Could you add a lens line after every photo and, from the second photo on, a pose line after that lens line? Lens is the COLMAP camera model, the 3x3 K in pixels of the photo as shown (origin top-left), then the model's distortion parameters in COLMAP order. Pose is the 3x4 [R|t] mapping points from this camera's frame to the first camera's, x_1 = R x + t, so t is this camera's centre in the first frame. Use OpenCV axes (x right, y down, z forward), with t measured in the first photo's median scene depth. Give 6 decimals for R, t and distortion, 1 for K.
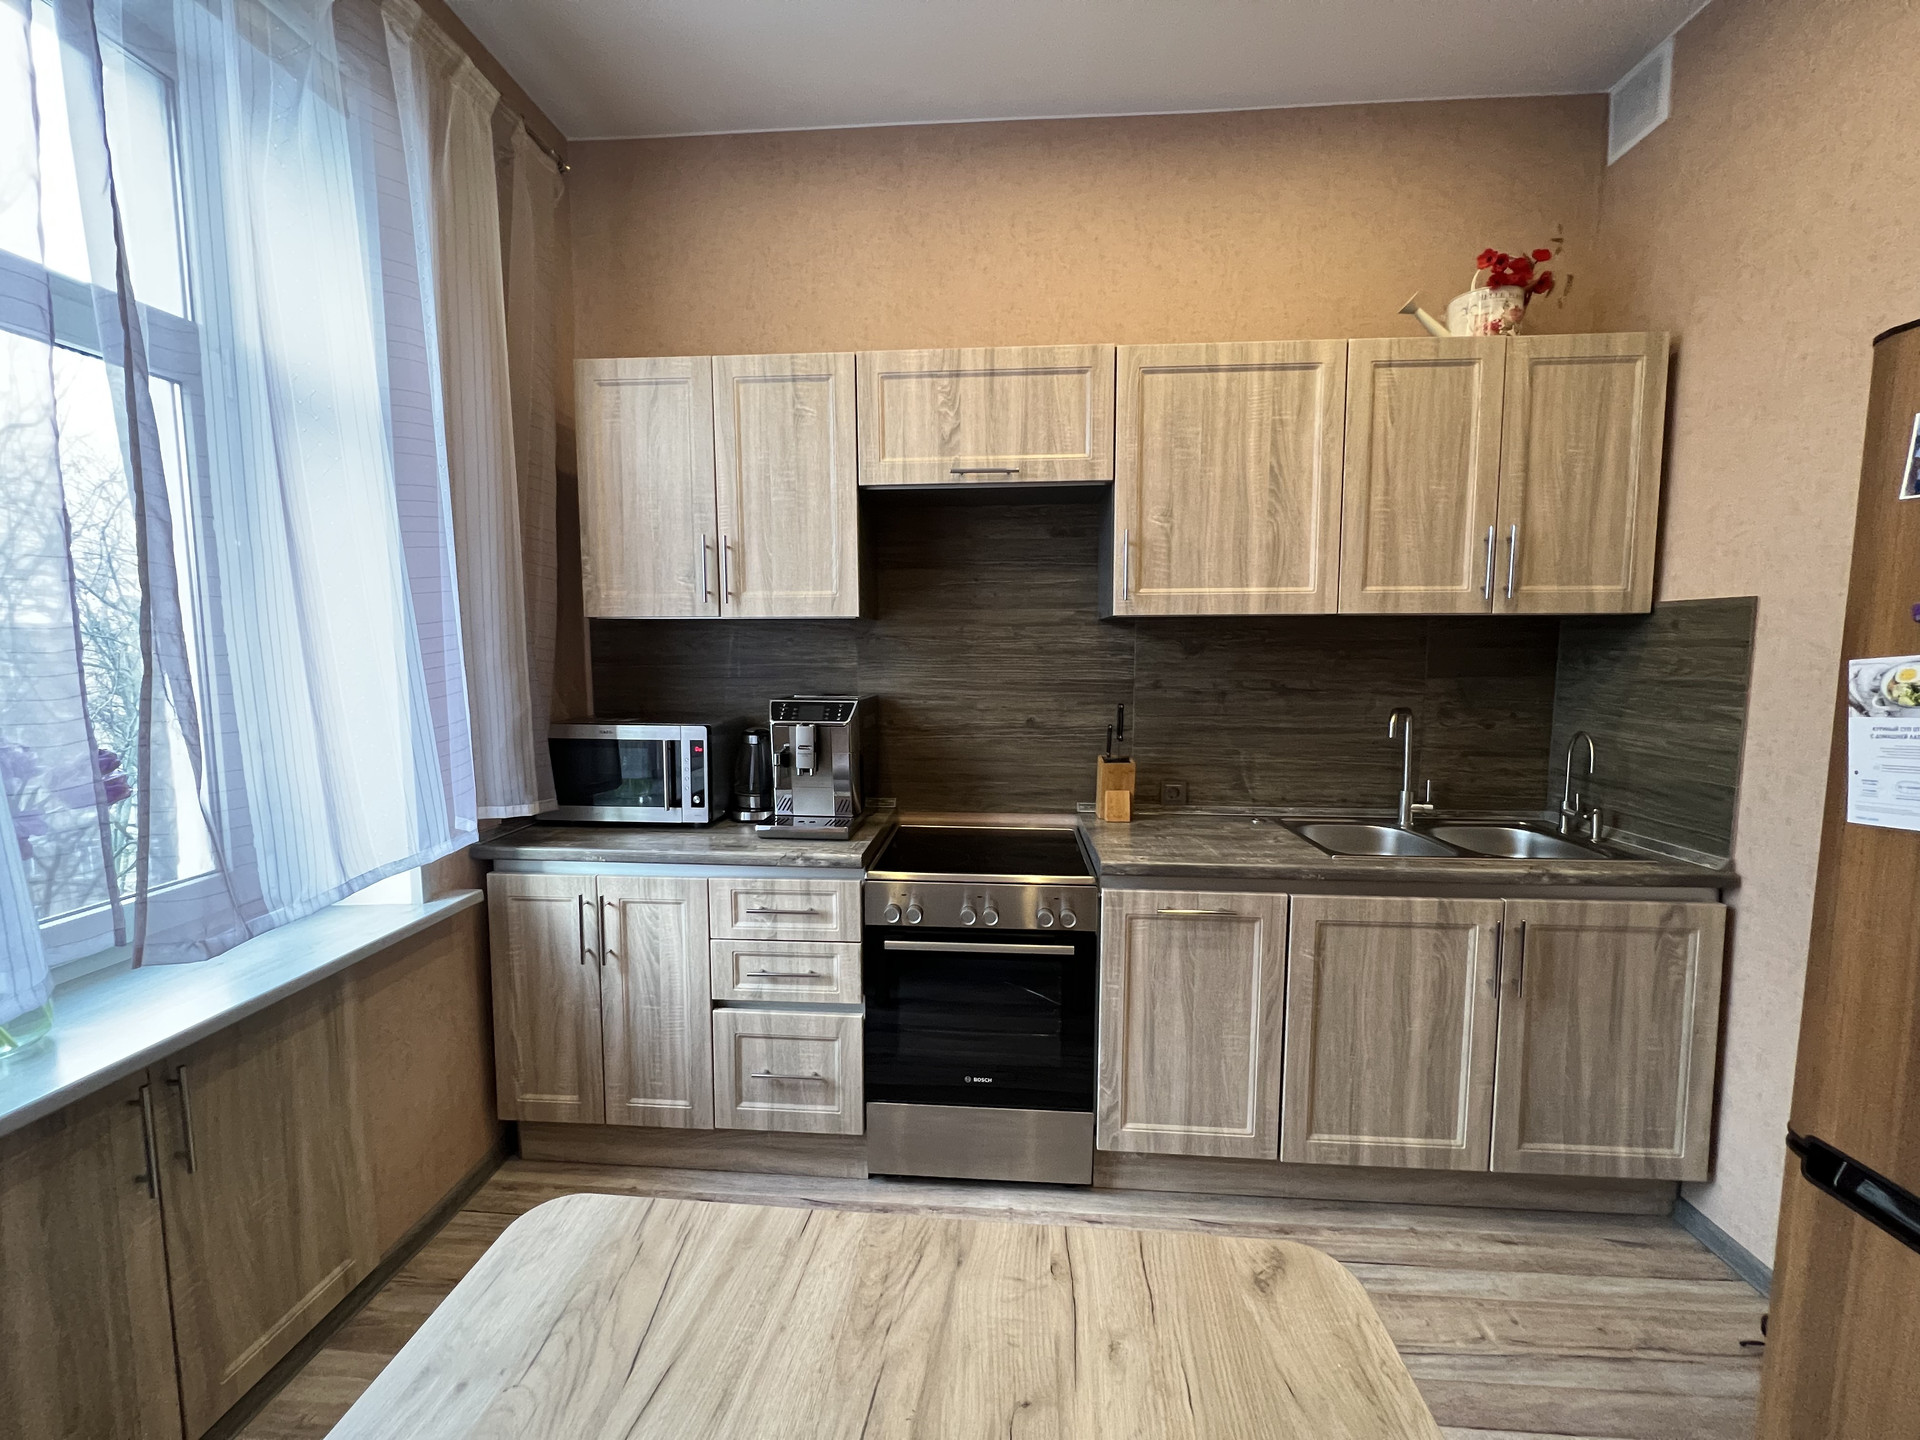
lens RADIAL K [[769.0, 0, 958.0], [0, 769.0, 711.1], [0, 0, 1]] dist [0.000897, 0.000833]
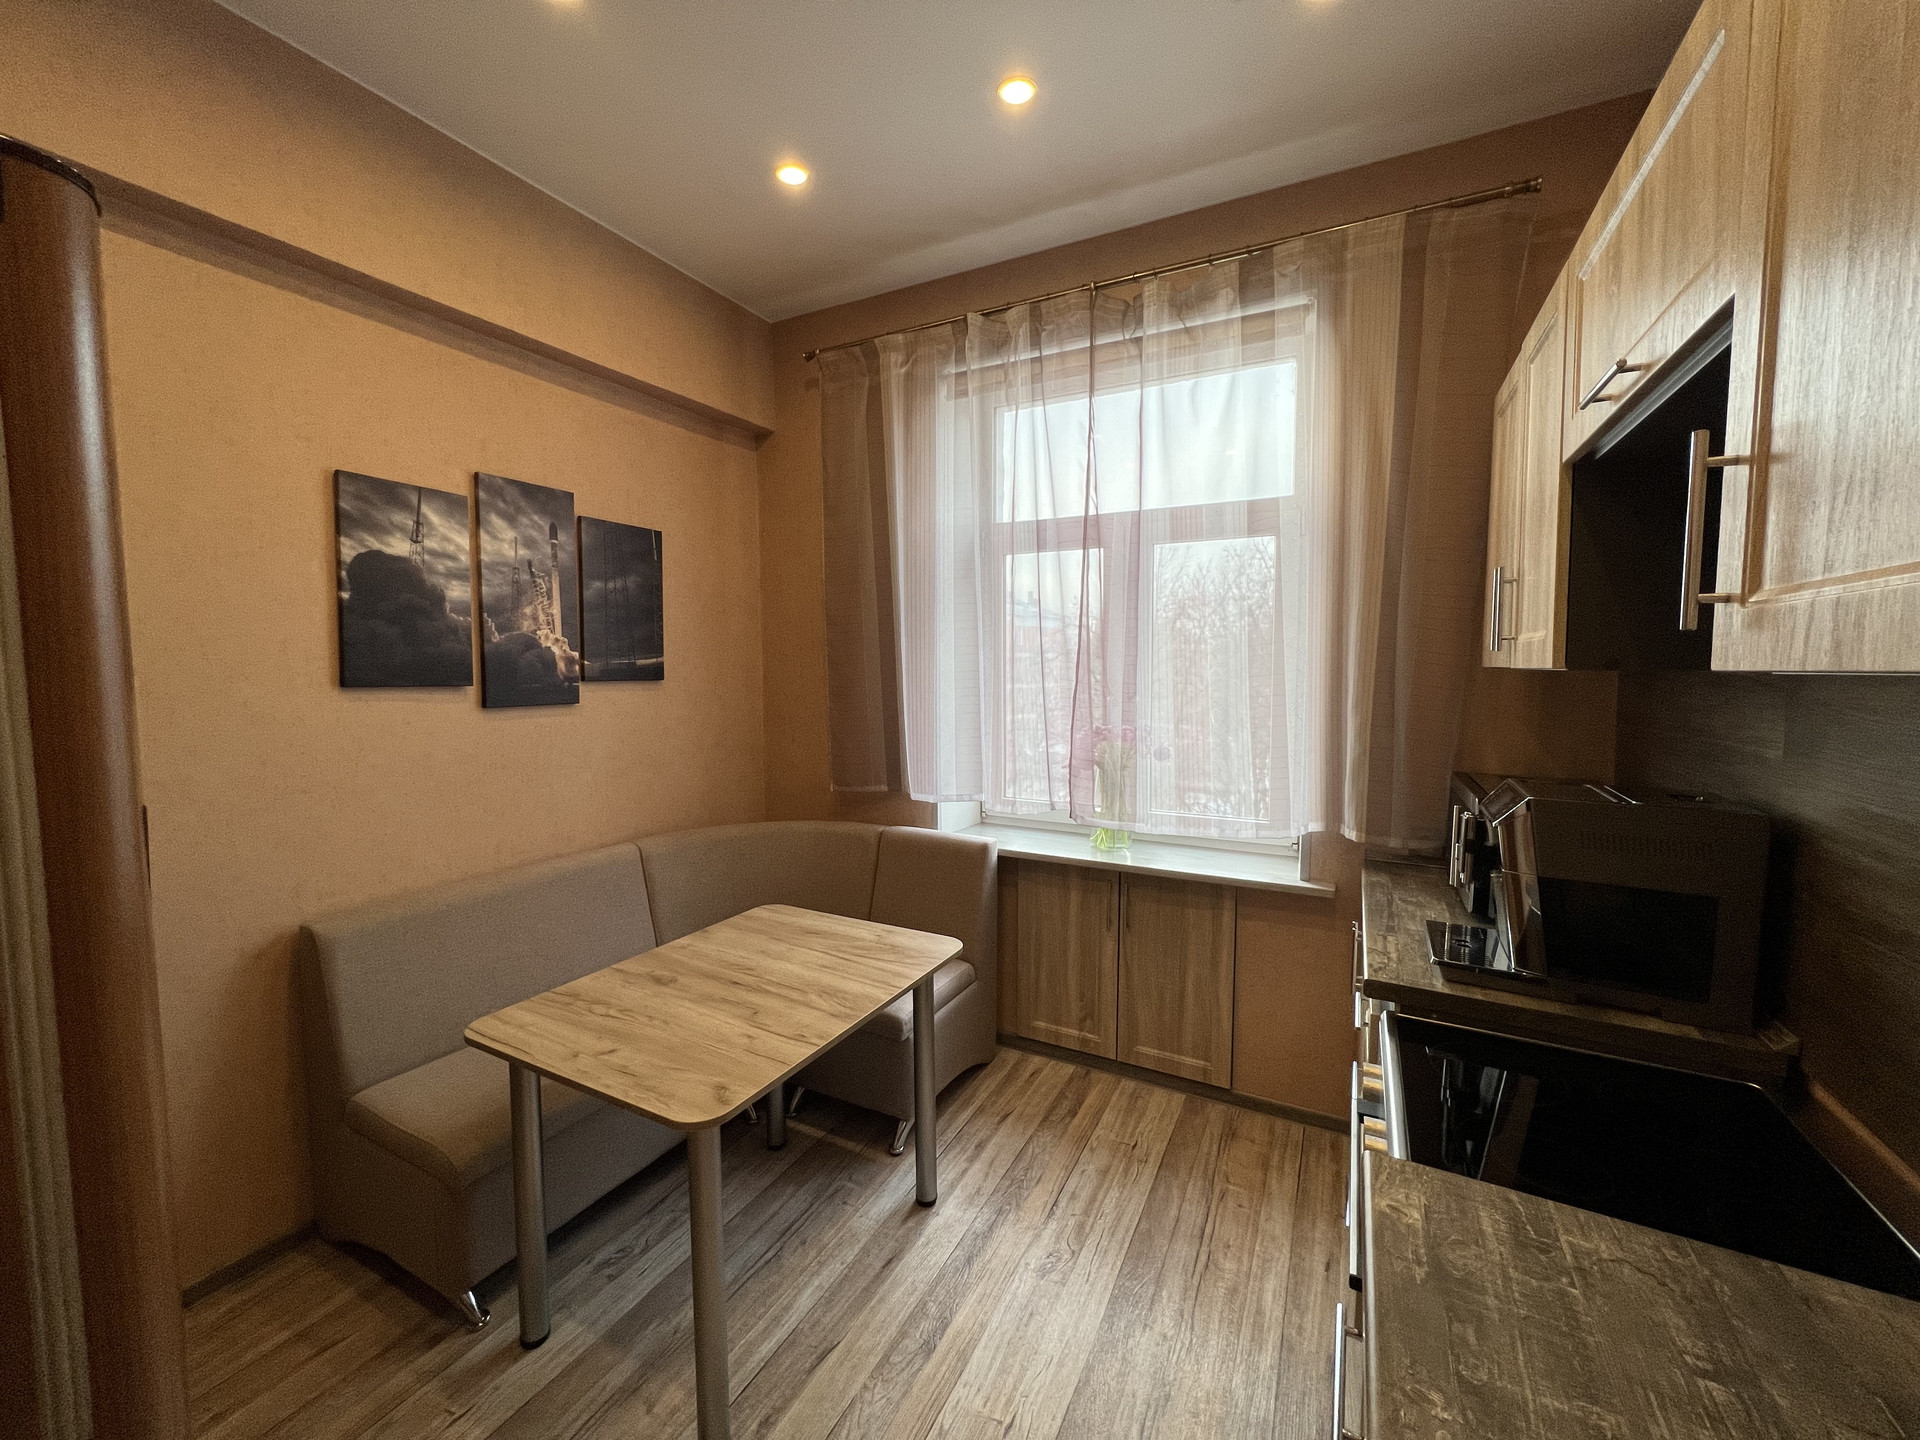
lens RADIAL K [[769.0, 0, 953.7], [0, 769.0, 717.9], [0, 0, 1]] dist [0.000897, 0.000833]
pose [[-0.400801, 0.061609, -0.914091, 1.739857], [-0.089007, 0.990398, 0.105779, -0.278867], [0.911831, 0.123757, -0.391469, 2.105135]]
